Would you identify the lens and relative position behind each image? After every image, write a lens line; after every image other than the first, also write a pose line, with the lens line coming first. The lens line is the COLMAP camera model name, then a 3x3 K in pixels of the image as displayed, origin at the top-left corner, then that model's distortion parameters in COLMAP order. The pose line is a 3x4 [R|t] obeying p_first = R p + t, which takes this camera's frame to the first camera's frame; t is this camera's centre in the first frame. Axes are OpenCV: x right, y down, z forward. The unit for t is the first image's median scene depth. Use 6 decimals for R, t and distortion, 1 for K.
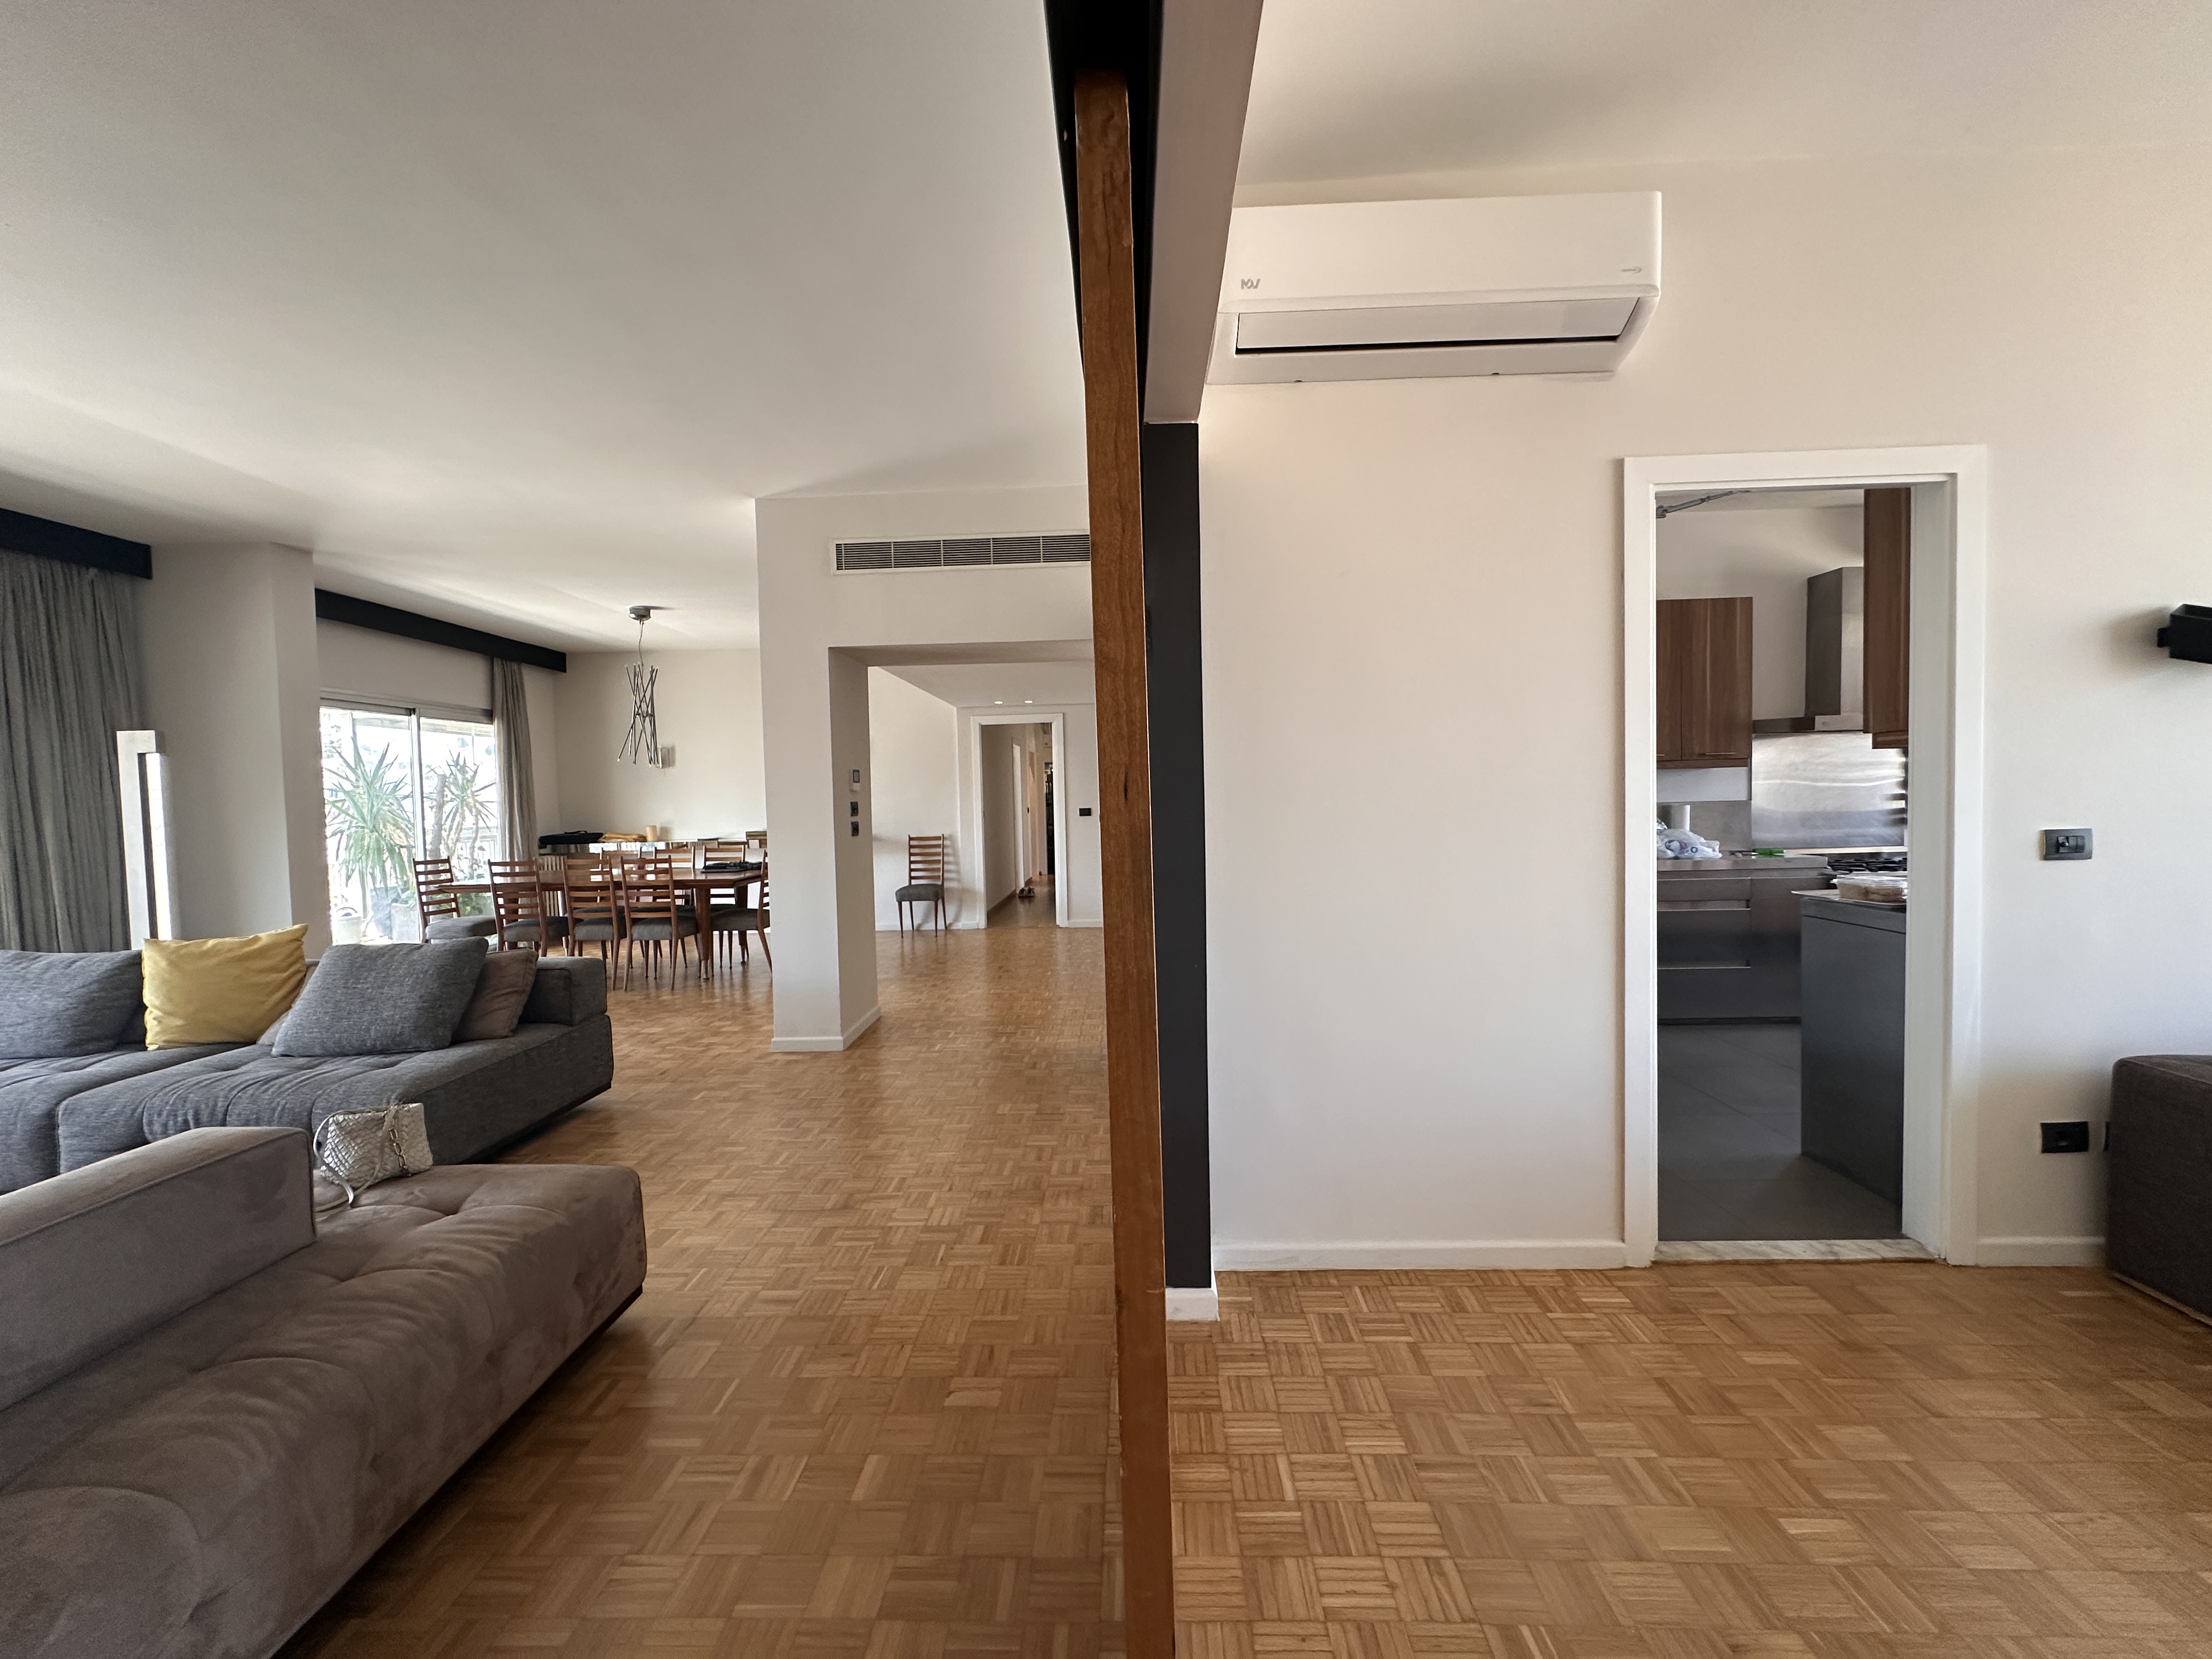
lens RADIAL K [[884.2, 0, 1101.1], [0, 884.2, 833.3], [0, 0, 1]] dist [-0.002764, 0.001352]
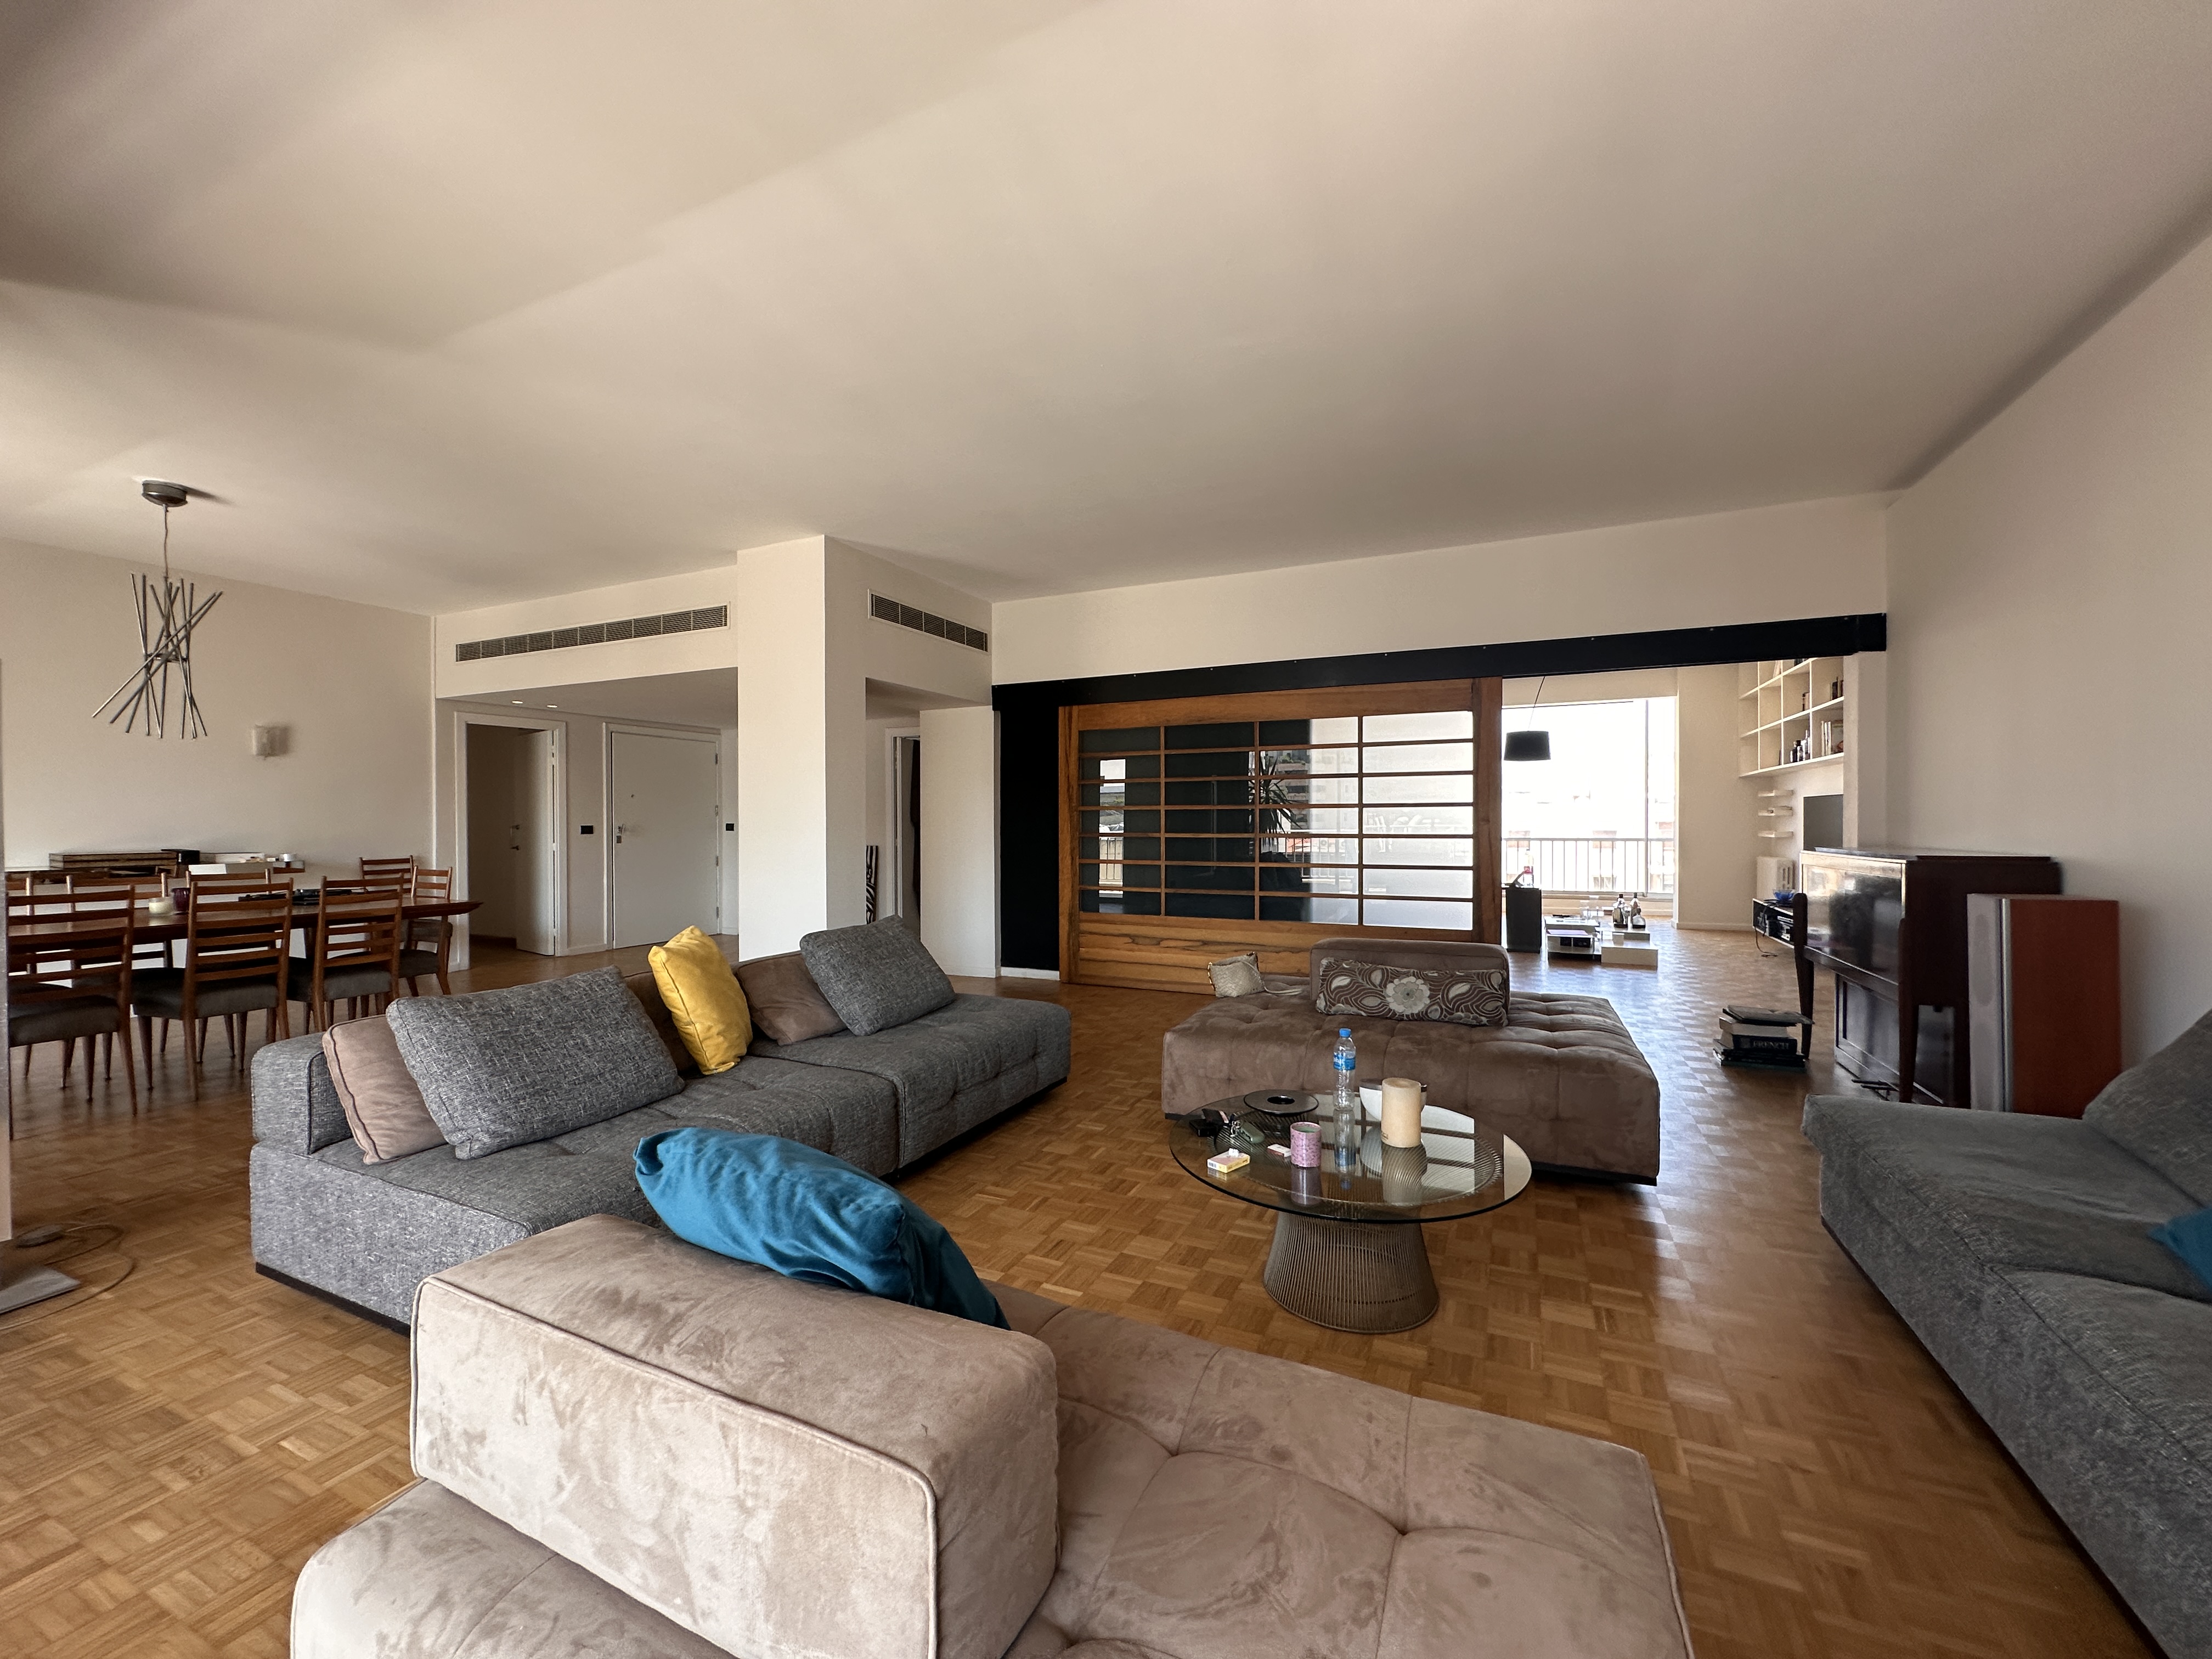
lens RADIAL K [[884.2, 0, 1105.4], [0, 884.2, 825.5], [0, 0, 1]] dist [-0.002764, 0.001352]
pose [[0.391741, 0.017649, 0.919906, -2.000336], [0.033411, 0.998884, -0.033393, 0.064154], [-0.919469, 0.043816, 0.390714, 0.387881]]
